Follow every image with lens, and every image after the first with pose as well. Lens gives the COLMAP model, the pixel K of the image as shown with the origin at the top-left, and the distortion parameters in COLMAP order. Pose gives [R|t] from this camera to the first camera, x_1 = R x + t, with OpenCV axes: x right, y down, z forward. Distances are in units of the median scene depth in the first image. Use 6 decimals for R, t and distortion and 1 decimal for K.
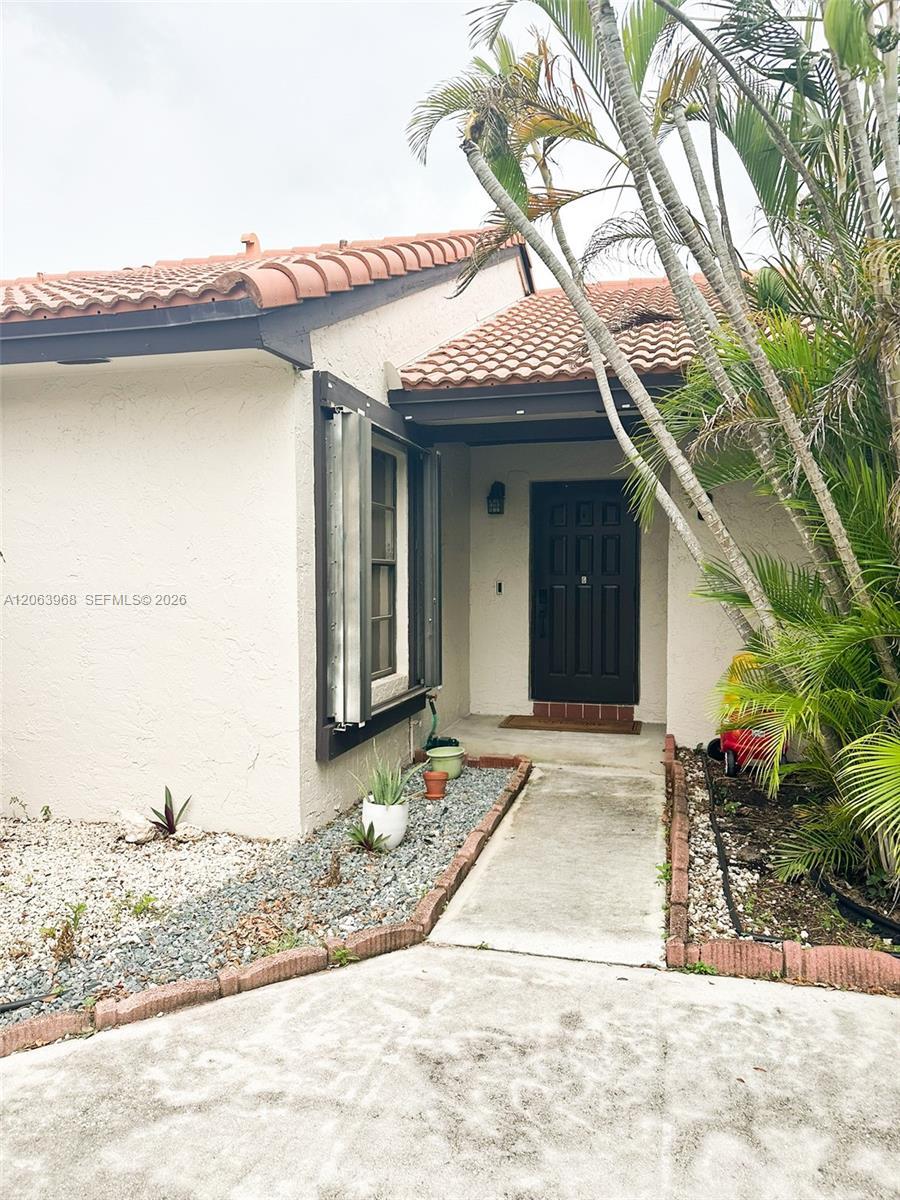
lens RADIAL K [[839.1, 0, 450.0], [0, 839.1, 600.0], [0, 0, 1]] dist [0.045541, -0.054506]
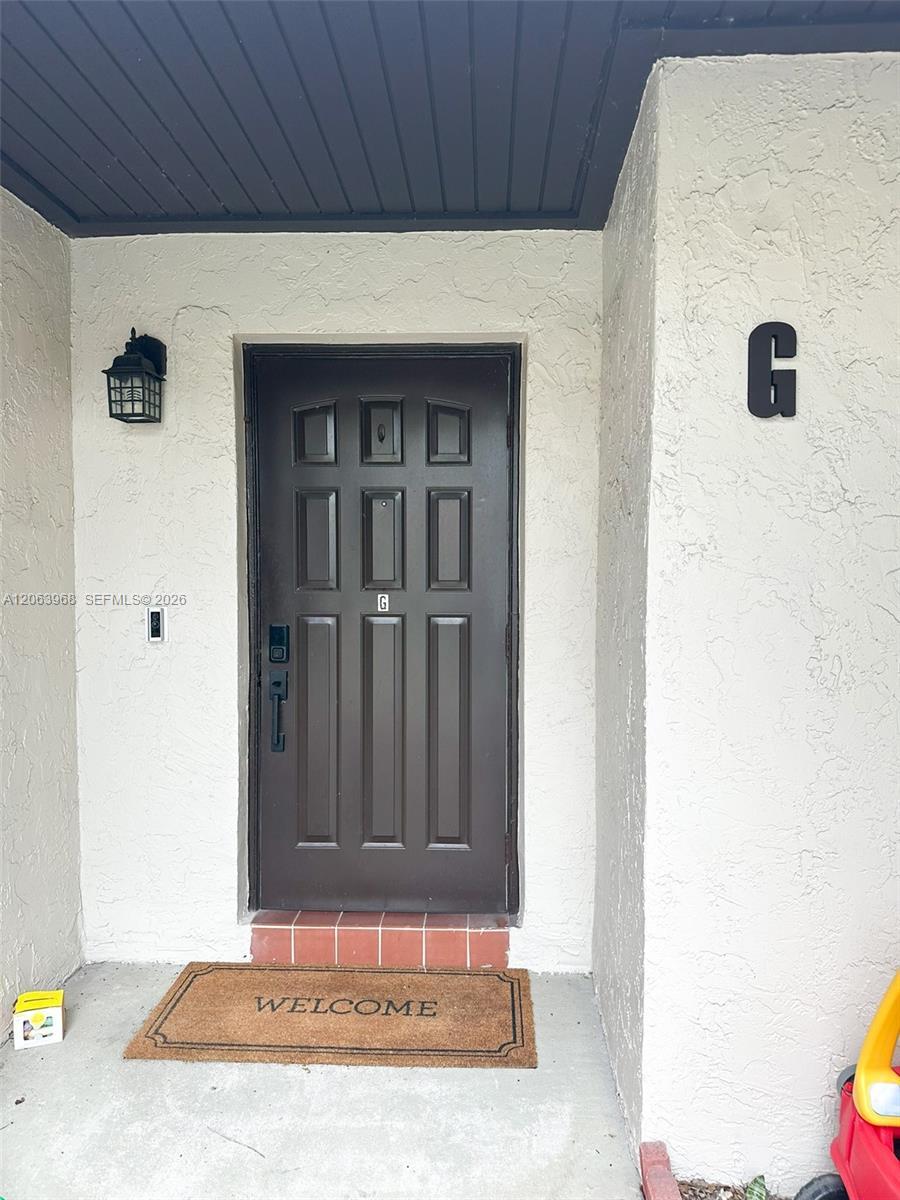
lens RADIAL K [[839.1, 0, 450.0], [0, 839.1, 600.0], [0, 0, 1]] dist [0.045541, -0.054506]
pose [[0.977043, -0.004219, 0.212999, 0.249208], [0.003690, 0.999989, 0.002882, -0.061538], [-0.213009, -0.002030, 0.977048, 1.422319]]
